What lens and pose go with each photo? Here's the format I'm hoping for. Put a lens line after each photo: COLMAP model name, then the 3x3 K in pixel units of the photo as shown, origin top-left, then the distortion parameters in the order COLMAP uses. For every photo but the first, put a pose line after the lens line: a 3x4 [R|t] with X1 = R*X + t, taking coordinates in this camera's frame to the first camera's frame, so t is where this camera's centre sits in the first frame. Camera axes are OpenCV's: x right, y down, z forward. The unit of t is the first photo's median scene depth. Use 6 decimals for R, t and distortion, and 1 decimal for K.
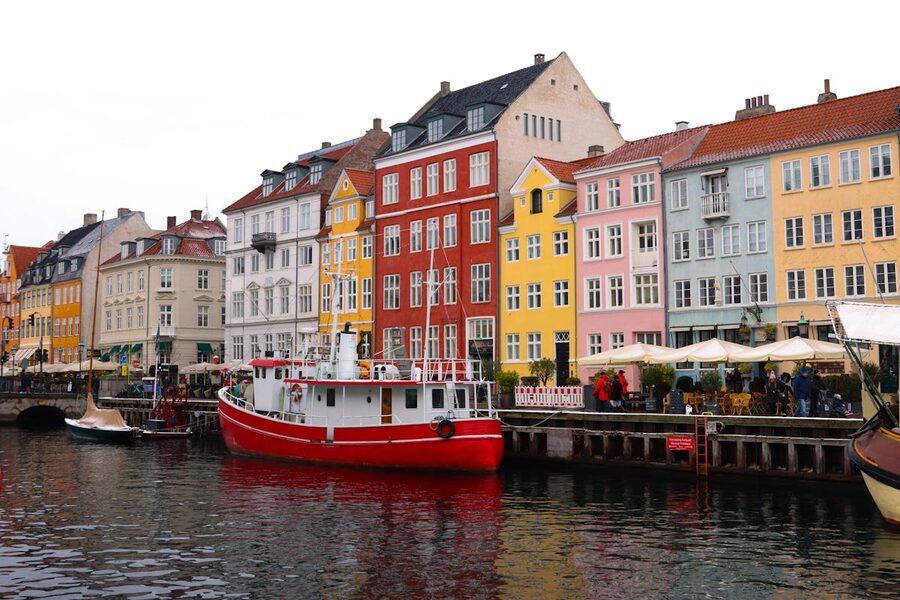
lens RADIAL K [[1134.6, 0, 450.0], [0, 1134.6, 300.0], [0, 0, 1]] dist [-0.097851, 0.016381]
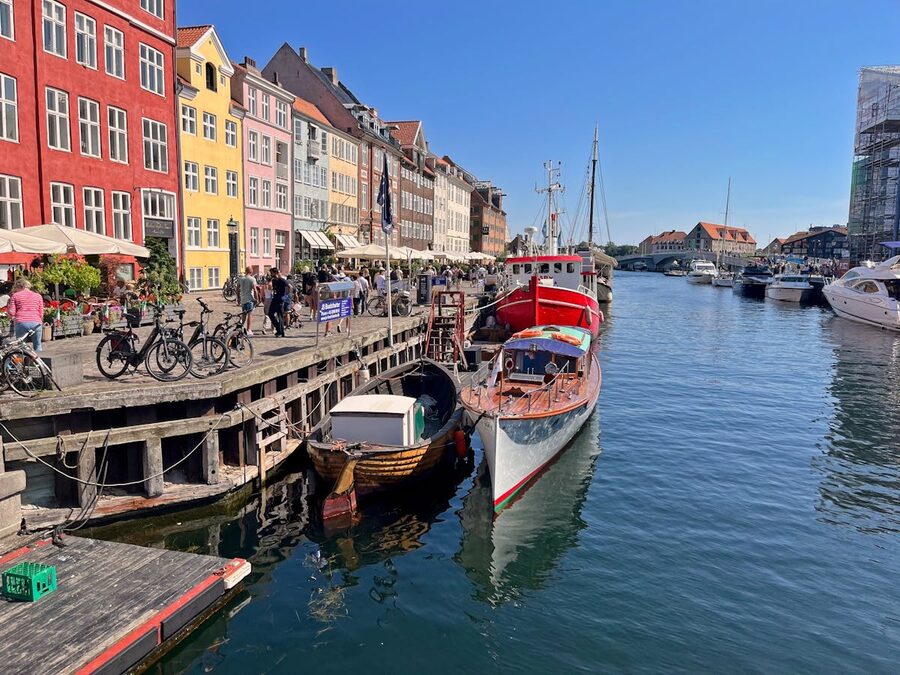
lens RADIAL K [[680.5, 0, 450.0], [0, 680.5, 337.5], [0, 0, 1]] dist [0.072429, -0.069448]
pose [[-0.617582, -0.098692, 0.780290, -0.513711], [-0.067822, 0.995083, 0.072179, 0.072817], [-0.783577, -0.008344, -0.621239, 1.201527]]
